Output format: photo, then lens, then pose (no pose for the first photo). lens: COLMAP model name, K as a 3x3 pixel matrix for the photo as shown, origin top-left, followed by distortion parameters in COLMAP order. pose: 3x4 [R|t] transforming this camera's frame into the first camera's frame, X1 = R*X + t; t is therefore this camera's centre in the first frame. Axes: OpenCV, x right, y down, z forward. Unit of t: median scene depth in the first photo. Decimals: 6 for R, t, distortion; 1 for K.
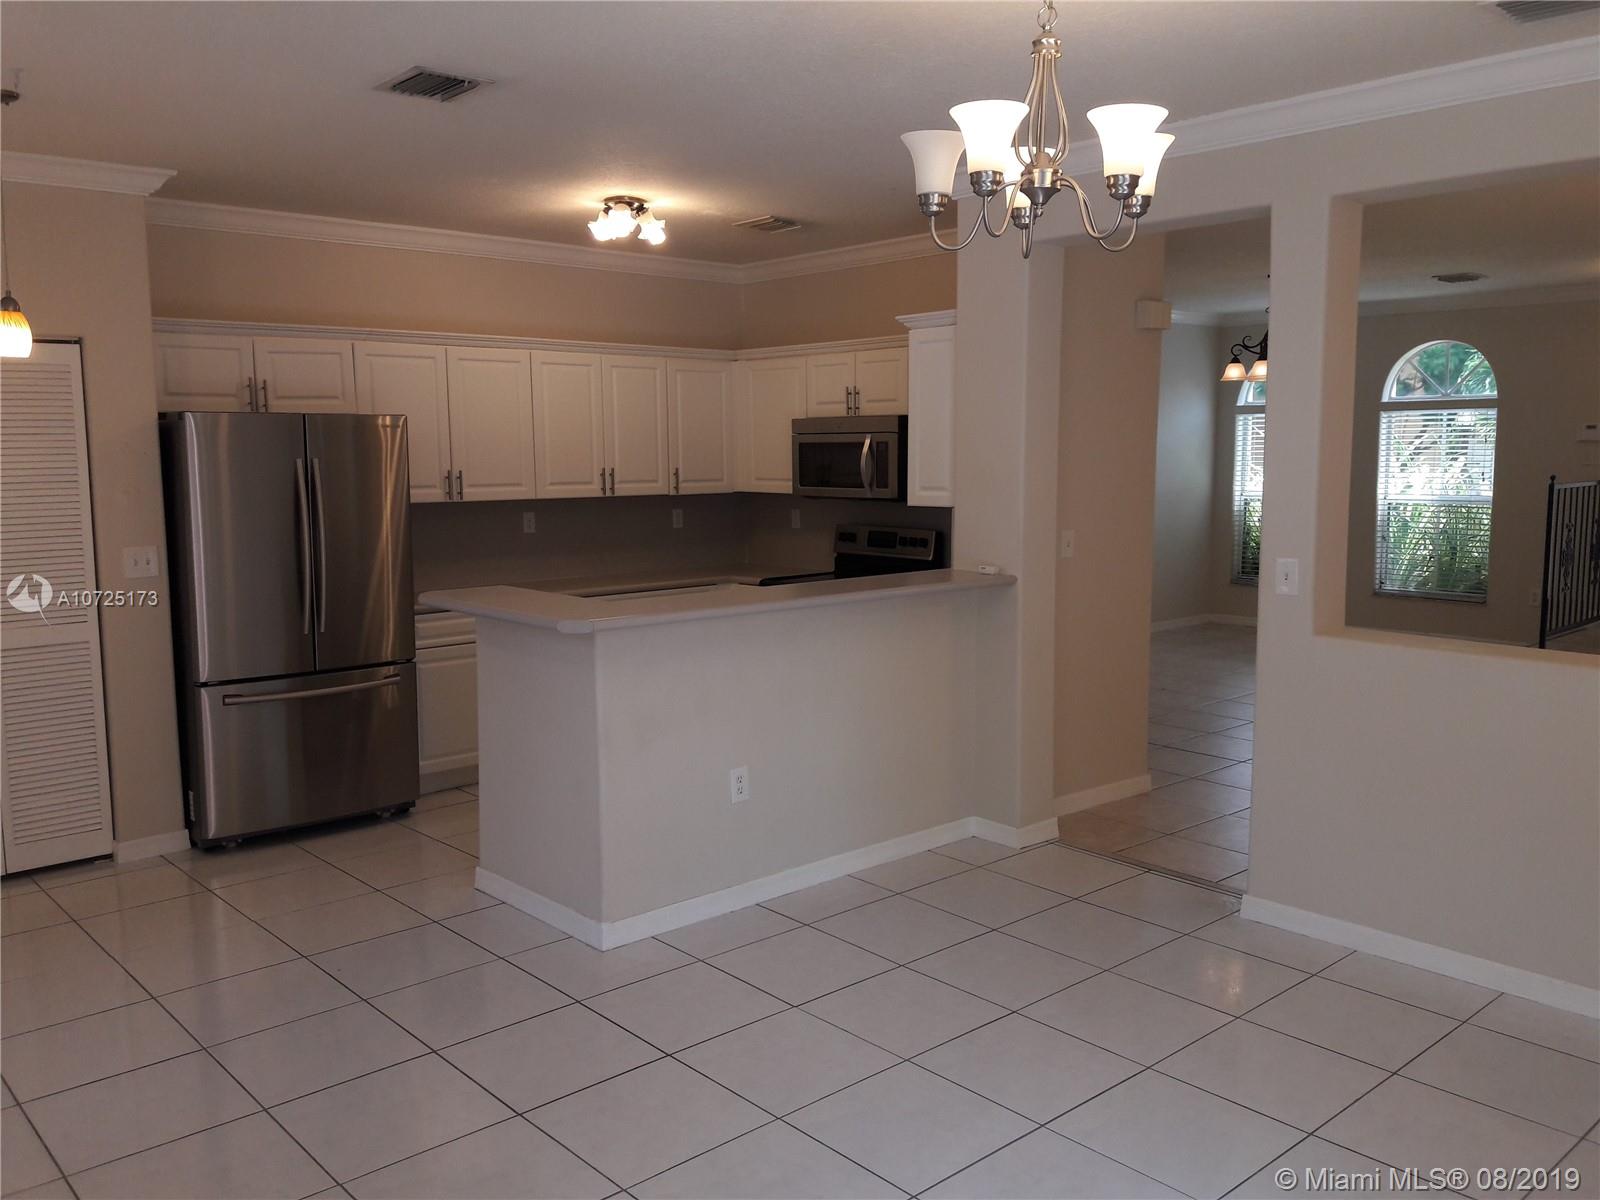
lens RADIAL K [[1315.3, 0, 800.0], [0, 1315.3, 600.0], [0, 0, 1]] dist [-0.002050, -0.002751]
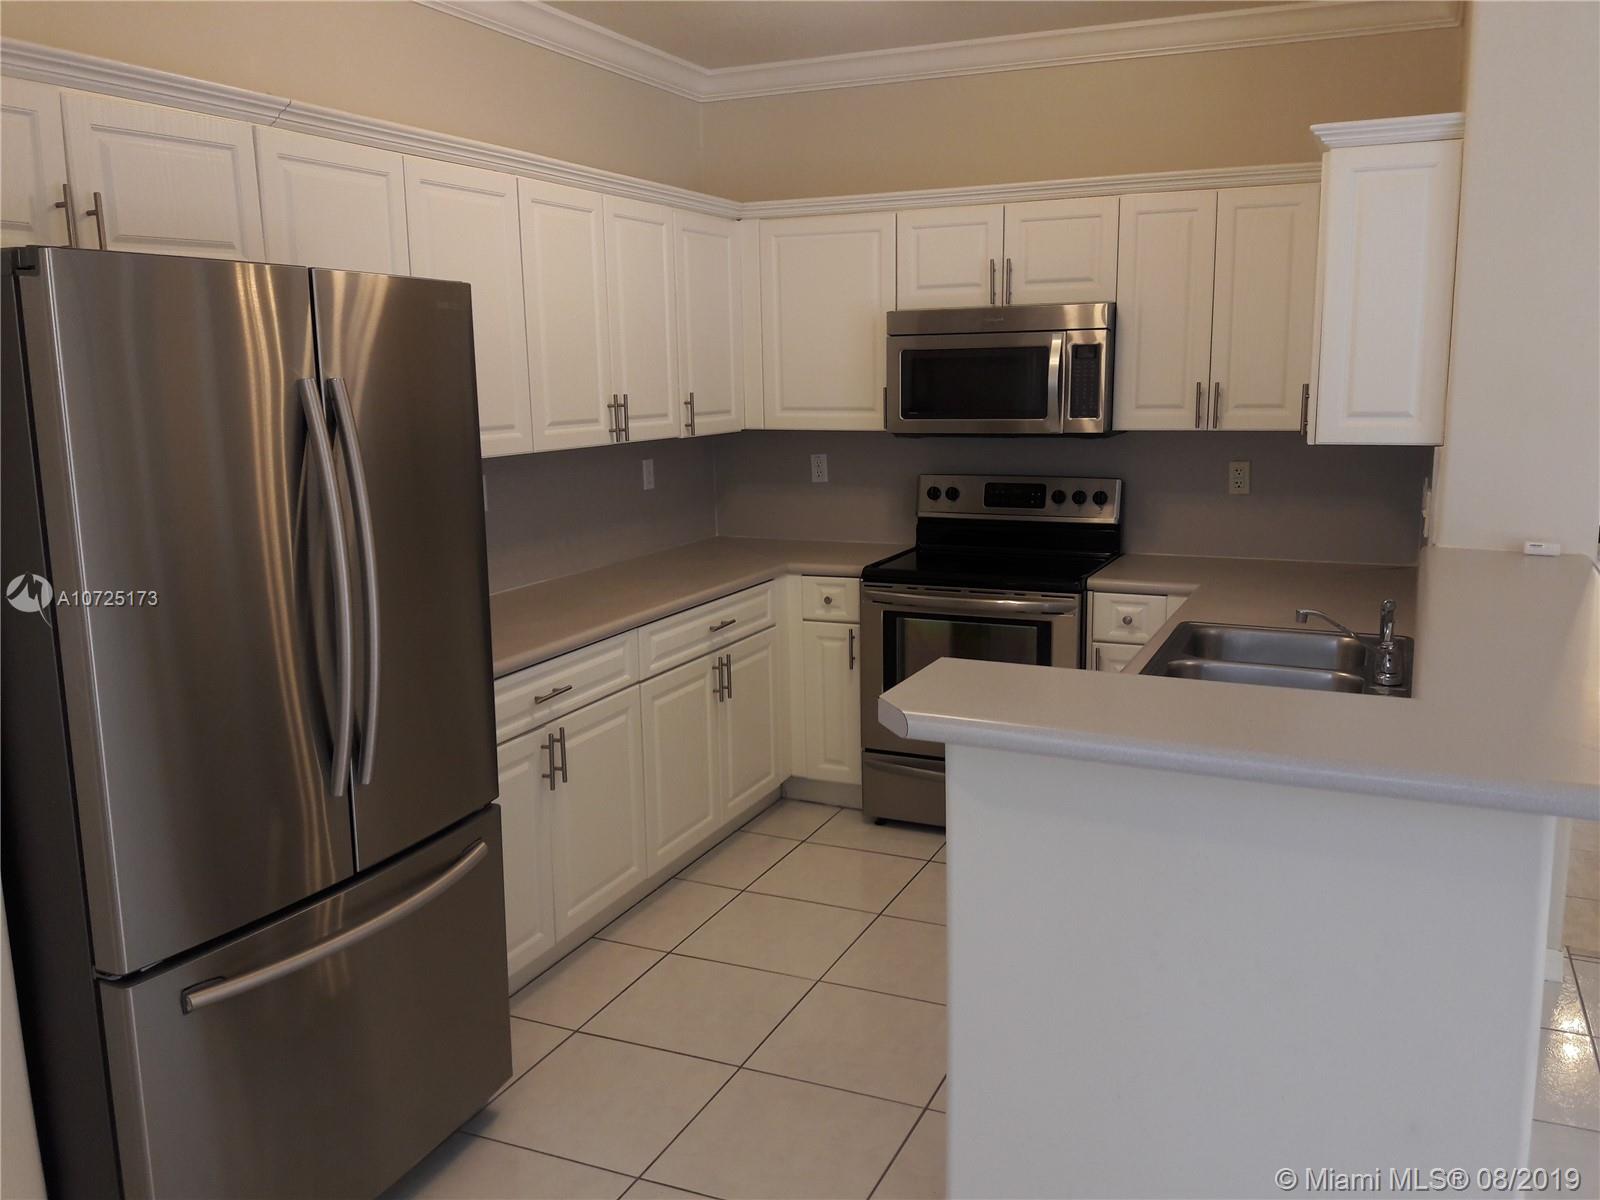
lens RADIAL K [[1345.8, 0, 800.0], [0, 1345.8, 600.0], [0, 0, 1]] dist [-0.004377, -0.007445]
pose [[0.914006, -0.078307, 0.398071, -0.316348], [0.057167, 0.996265, 0.064720, -0.044170], [-0.401652, -0.036398, 0.915069, 0.425324]]
